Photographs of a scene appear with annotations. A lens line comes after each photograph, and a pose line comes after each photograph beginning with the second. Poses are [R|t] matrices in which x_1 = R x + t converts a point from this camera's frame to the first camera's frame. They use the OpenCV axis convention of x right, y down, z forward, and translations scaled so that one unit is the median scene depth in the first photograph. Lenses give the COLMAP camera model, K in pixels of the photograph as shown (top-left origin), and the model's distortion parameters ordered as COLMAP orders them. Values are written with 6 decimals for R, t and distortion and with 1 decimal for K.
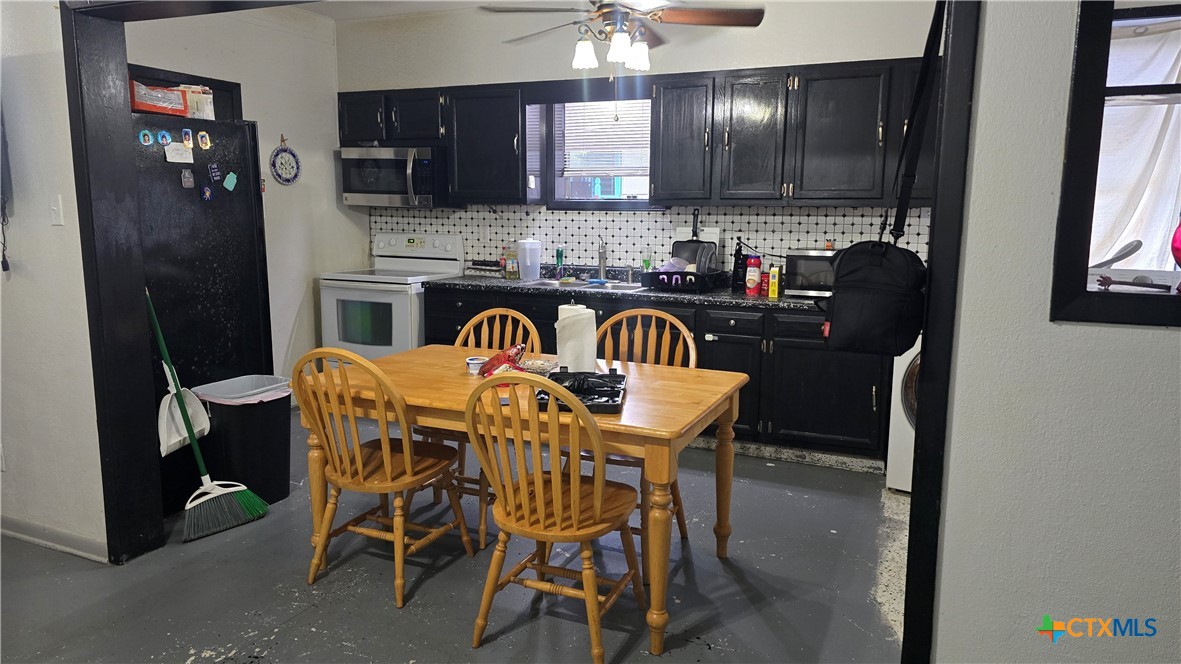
lens RADIAL K [[781.6, 0, 593.5], [0, 781.6, 321.4], [0, 0, 1]] dist [0.096253, -0.118118]
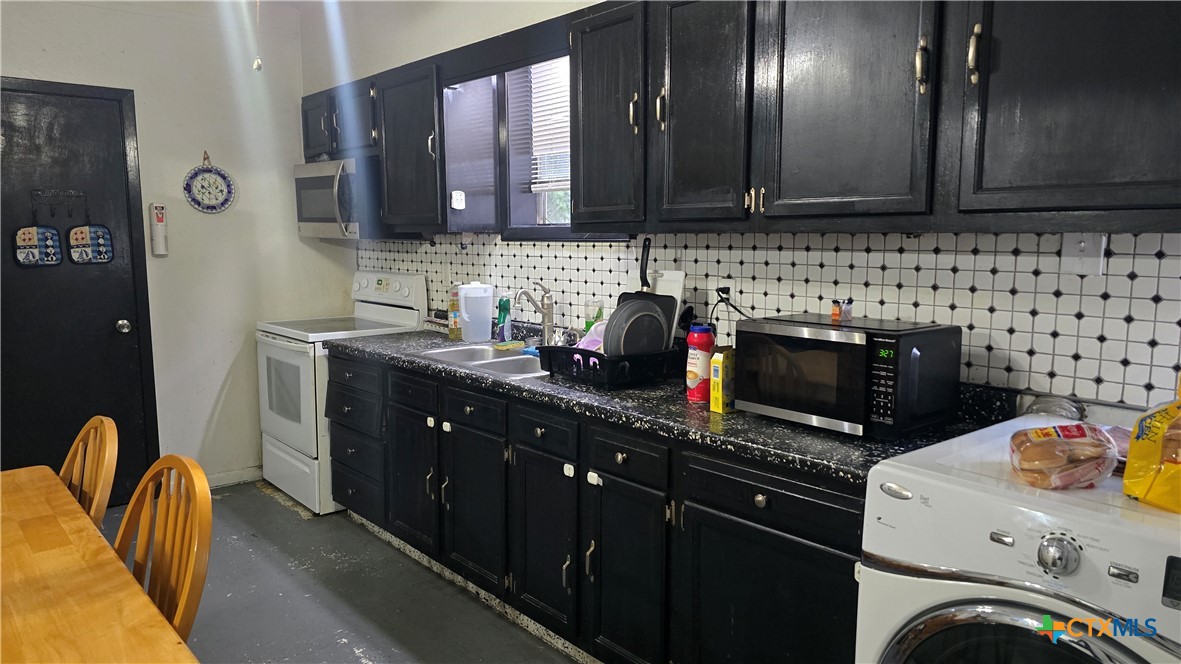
lens RADIAL K [[781.6, 0, 593.5], [0, 781.6, 321.4], [0, 0, 1]] dist [0.096253, -0.118118]
pose [[0.908873, 0.035300, -0.415575, 0.317008], [-0.049765, 0.998472, -0.024026, -0.063461], [0.414092, 0.042518, 0.909241, 0.441014]]
